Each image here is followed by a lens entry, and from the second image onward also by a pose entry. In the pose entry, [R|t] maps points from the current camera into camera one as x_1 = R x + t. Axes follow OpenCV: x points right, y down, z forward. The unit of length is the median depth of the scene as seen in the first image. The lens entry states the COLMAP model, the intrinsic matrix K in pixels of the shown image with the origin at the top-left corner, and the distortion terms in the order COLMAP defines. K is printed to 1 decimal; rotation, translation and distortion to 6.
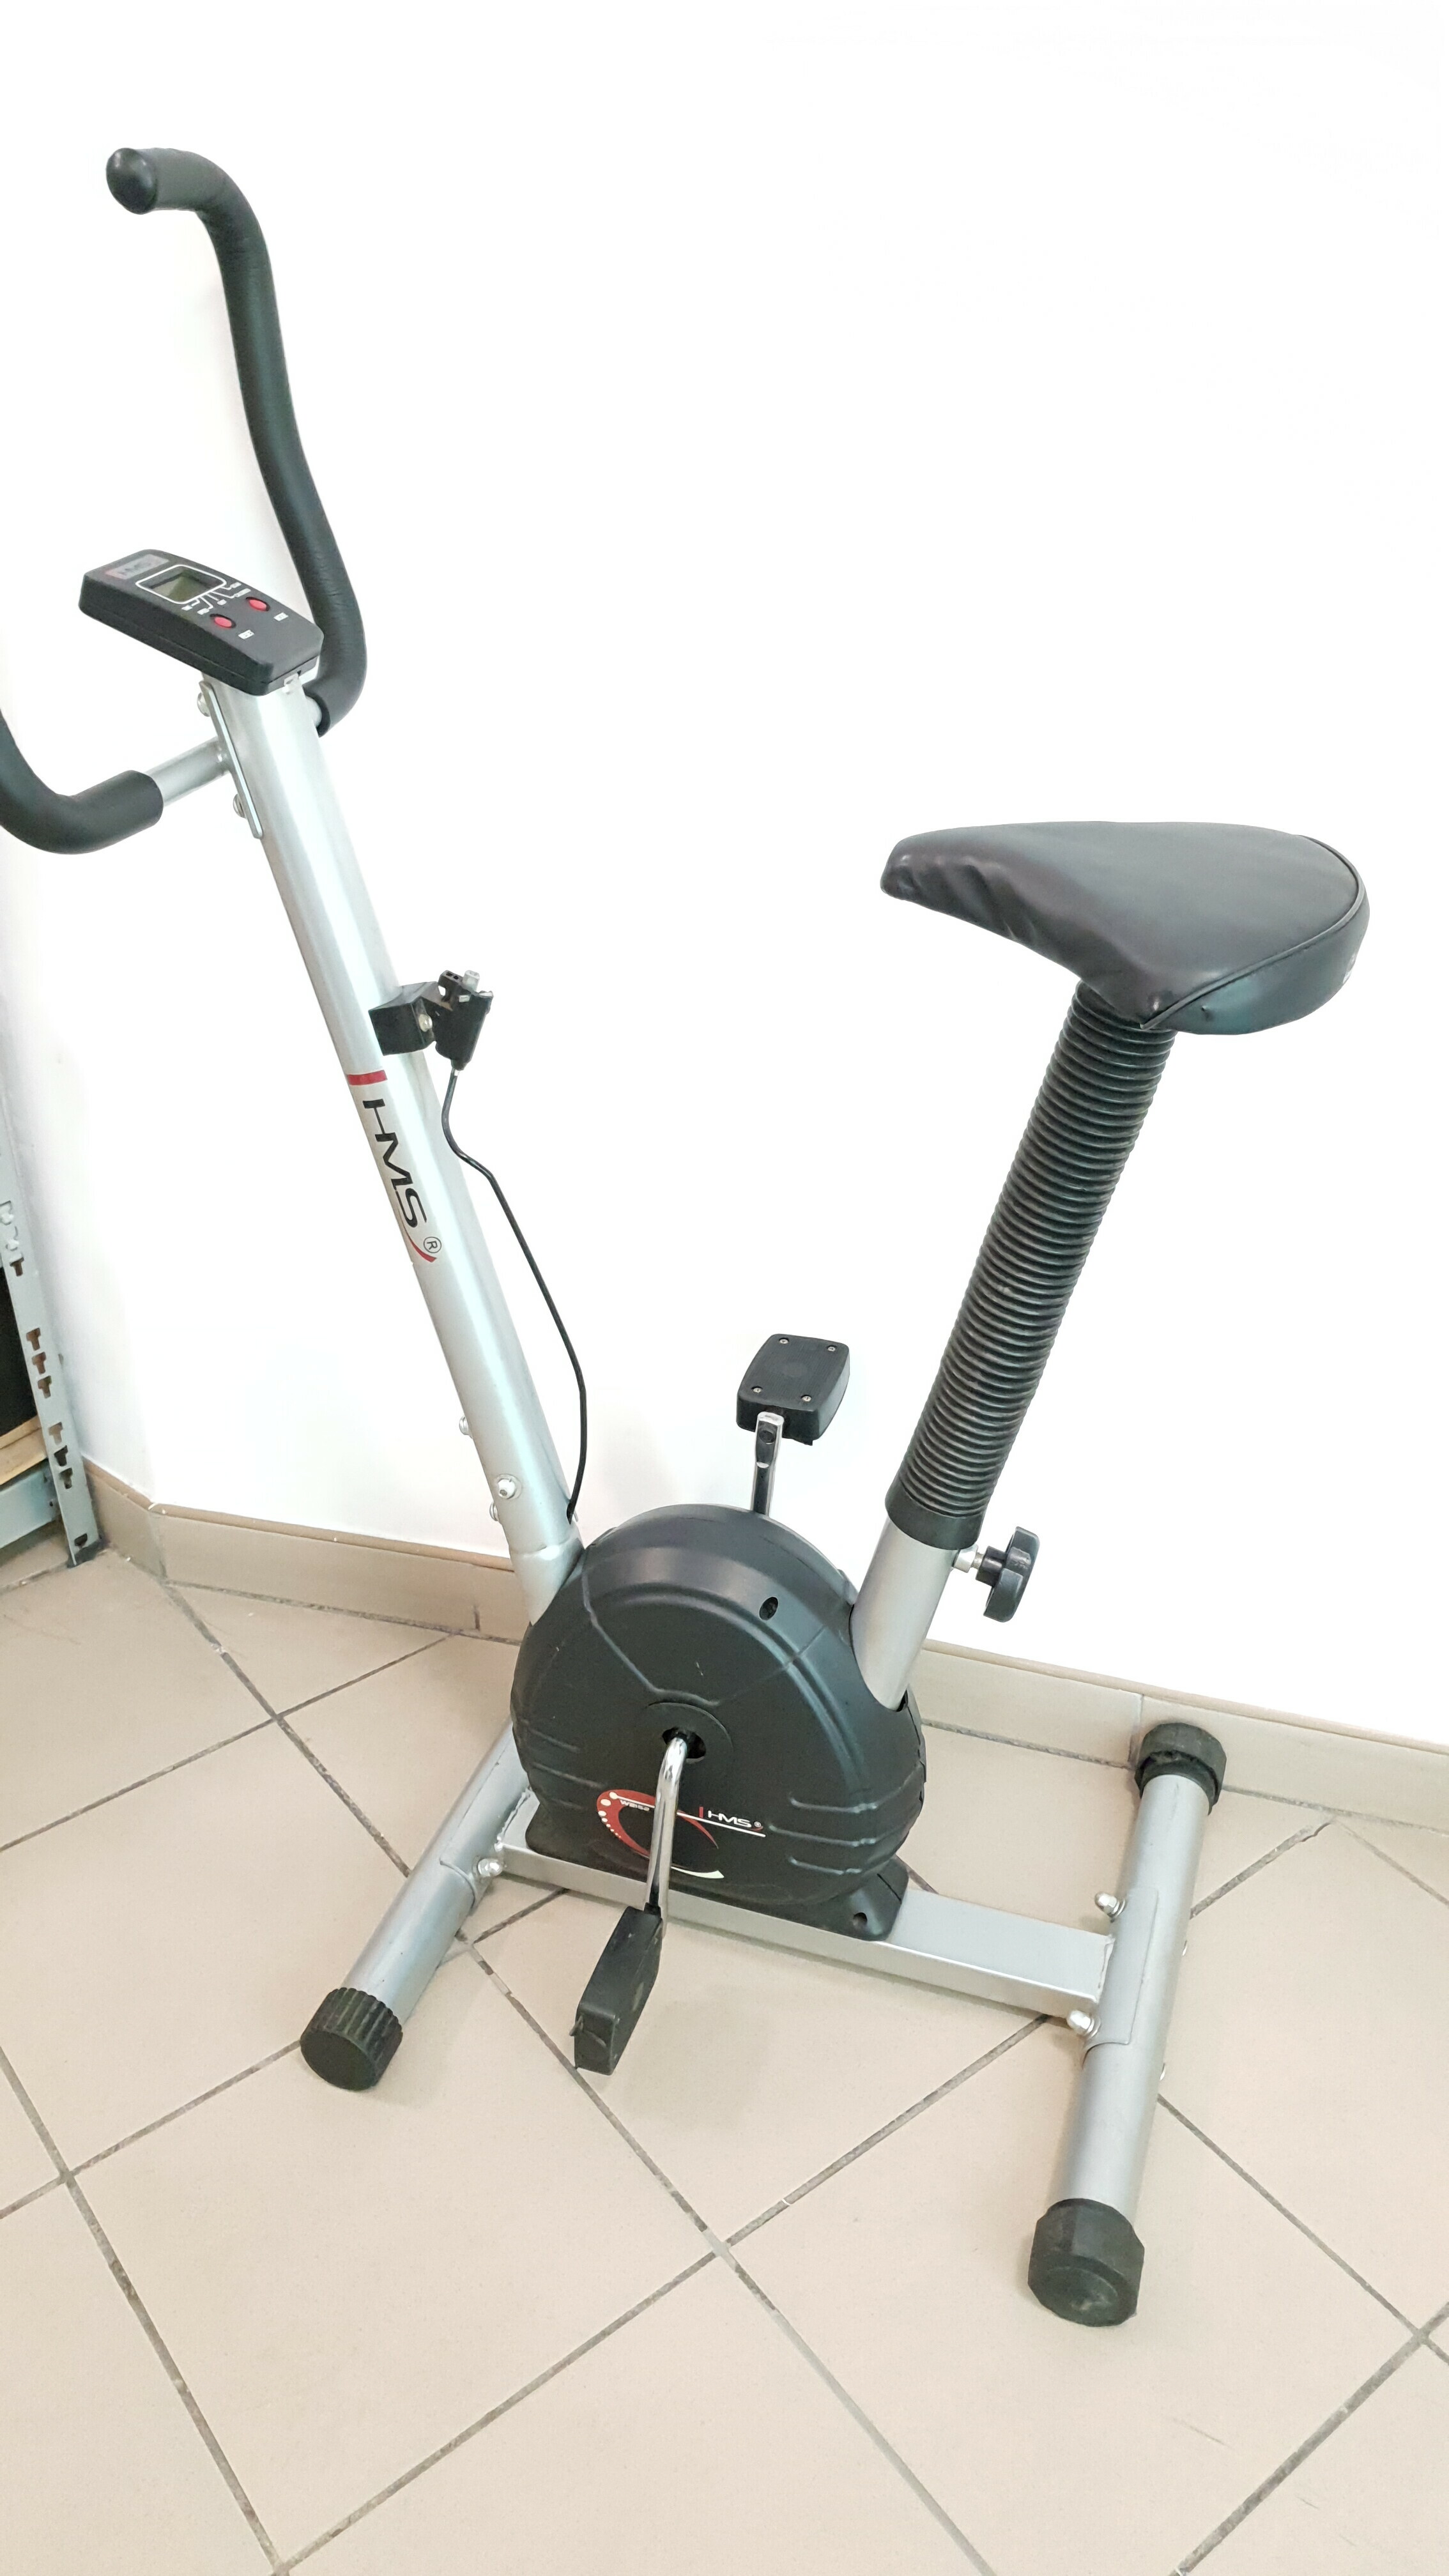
lens RADIAL K [[2164.8, 0, 740.5], [0, 2164.8, 1180.4], [0, 0, 1]] dist [-0.029987, 0.046358]
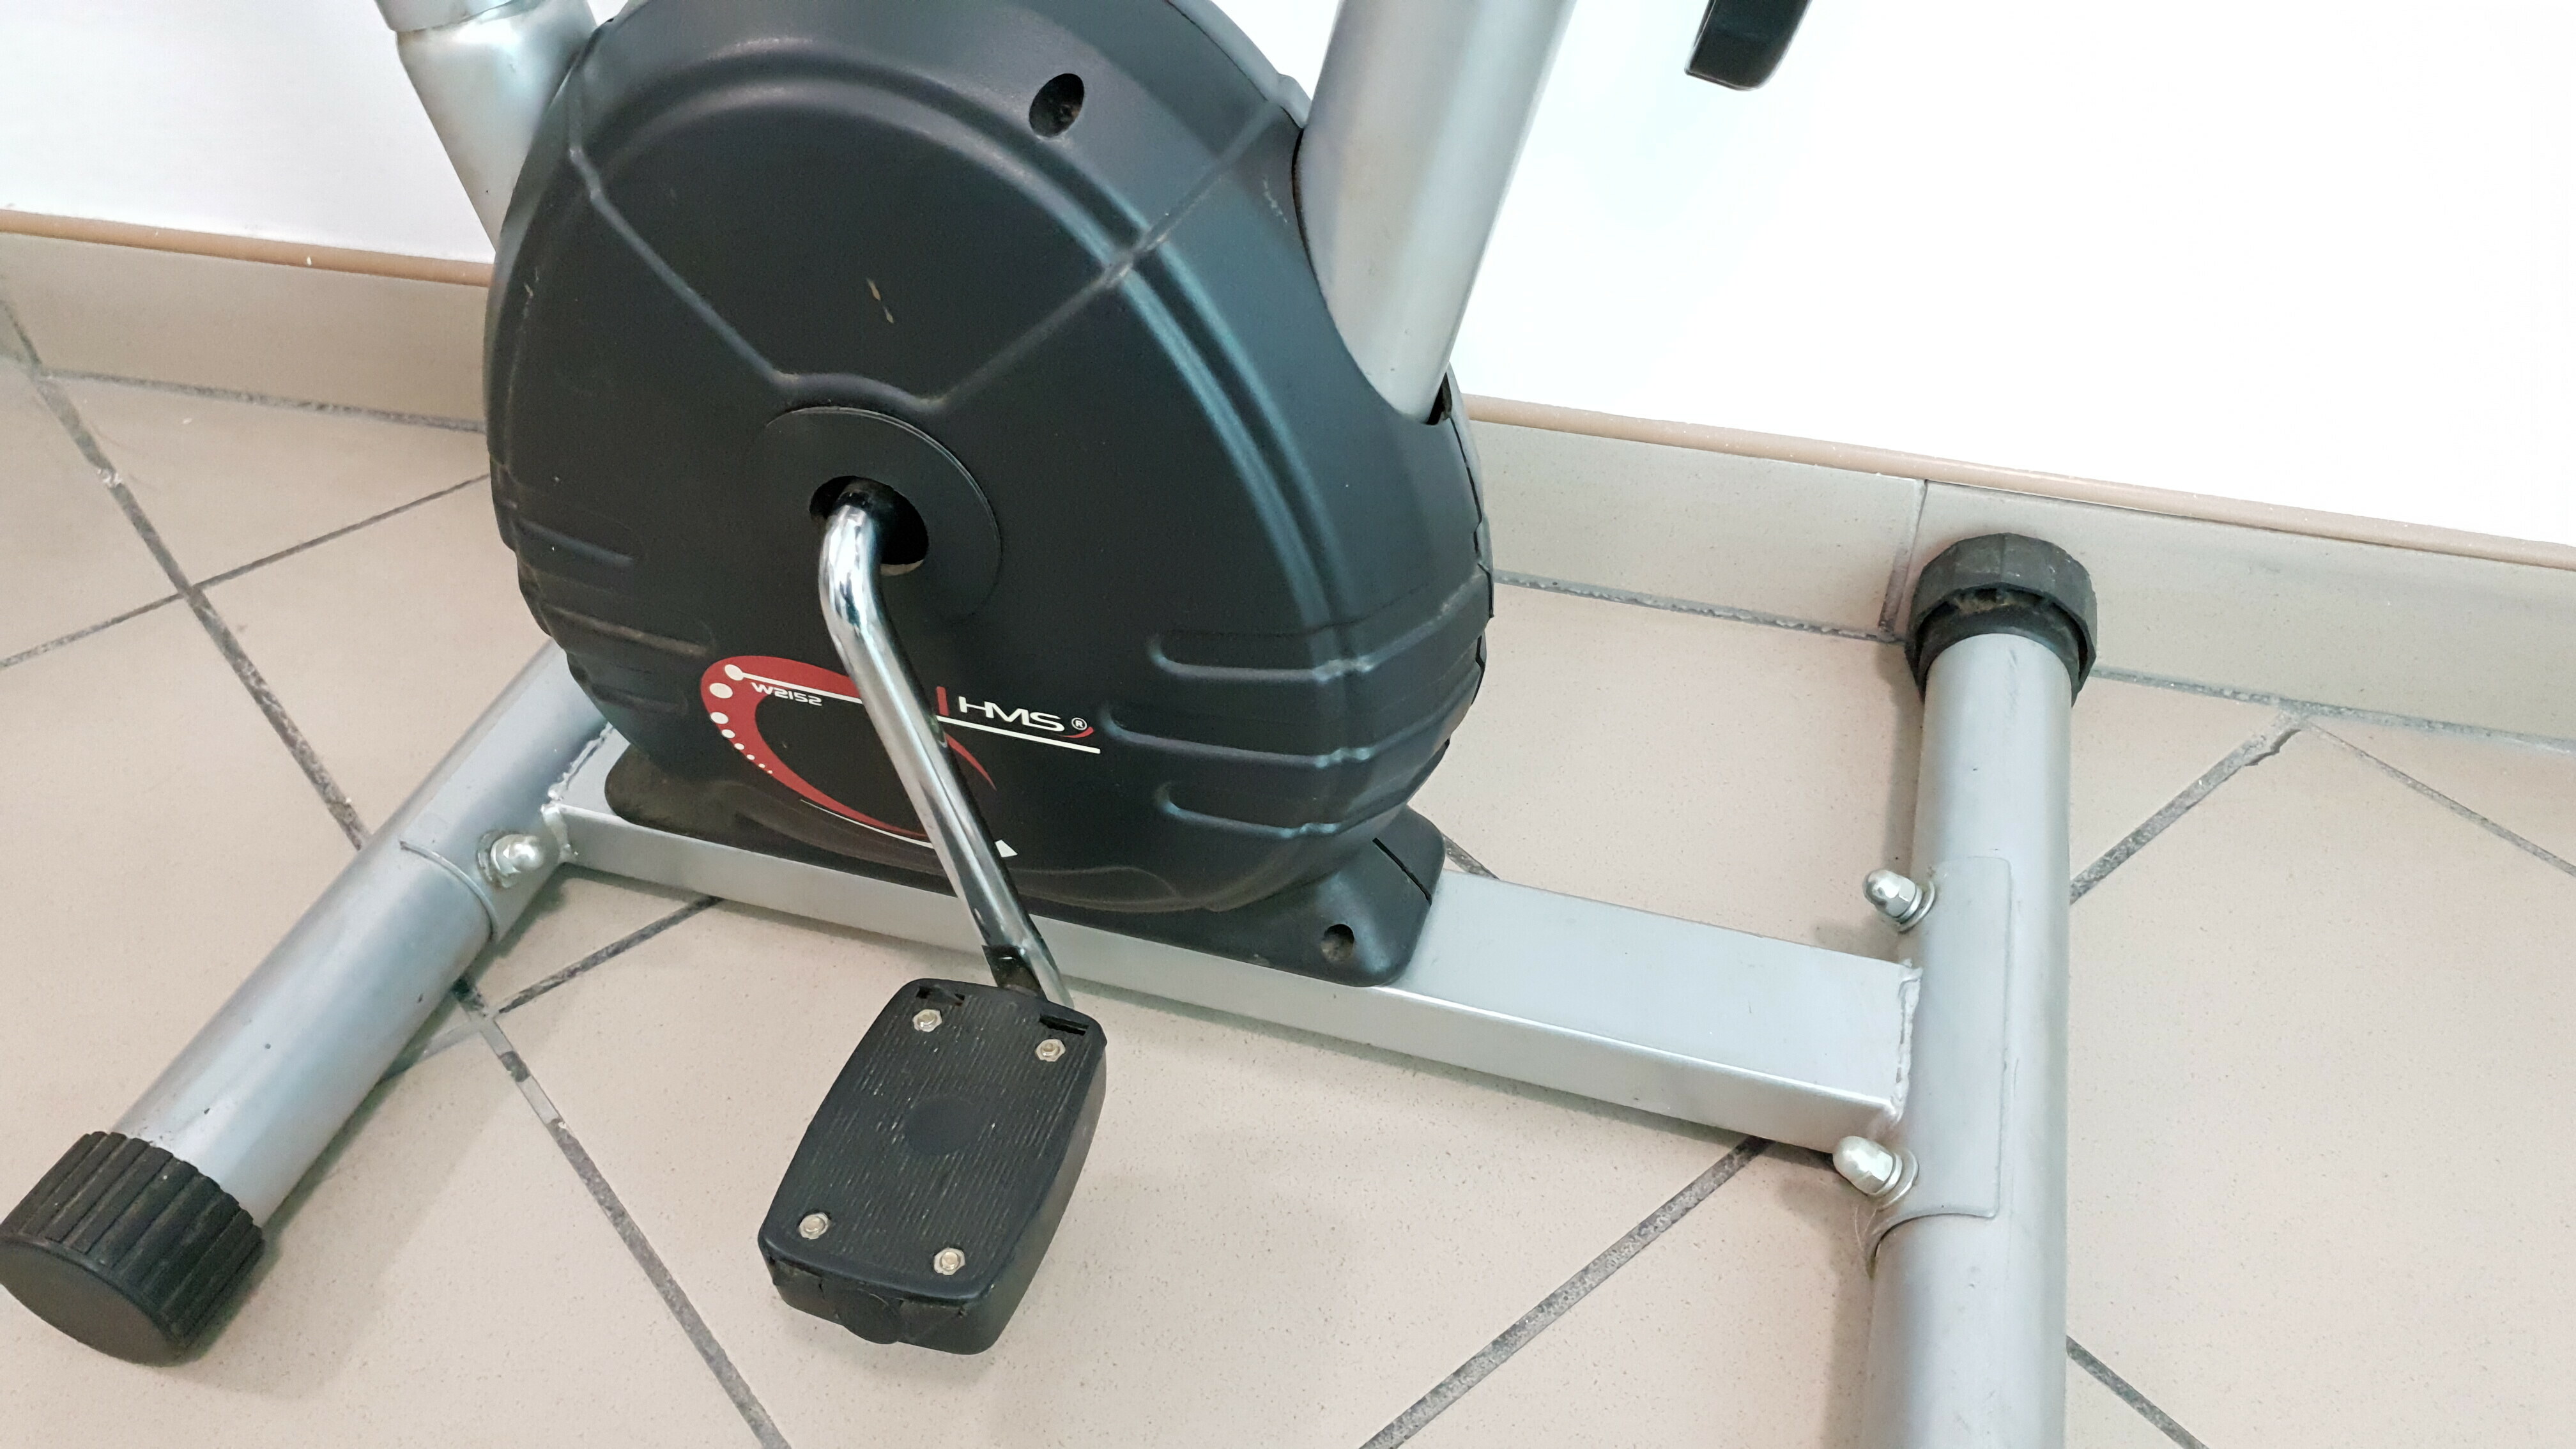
lens RADIAL K [[2164.8, 0, 1235.4], [0, 2164.8, 686.2], [0, 0, 1]] dist [-0.029987, 0.046358]
pose [[0.999637, -0.026799, -0.002767, 0.037836], [0.026778, 0.976974, 0.211670, 0.203053], [-0.002969, -0.211667, 0.977337, 0.597069]]
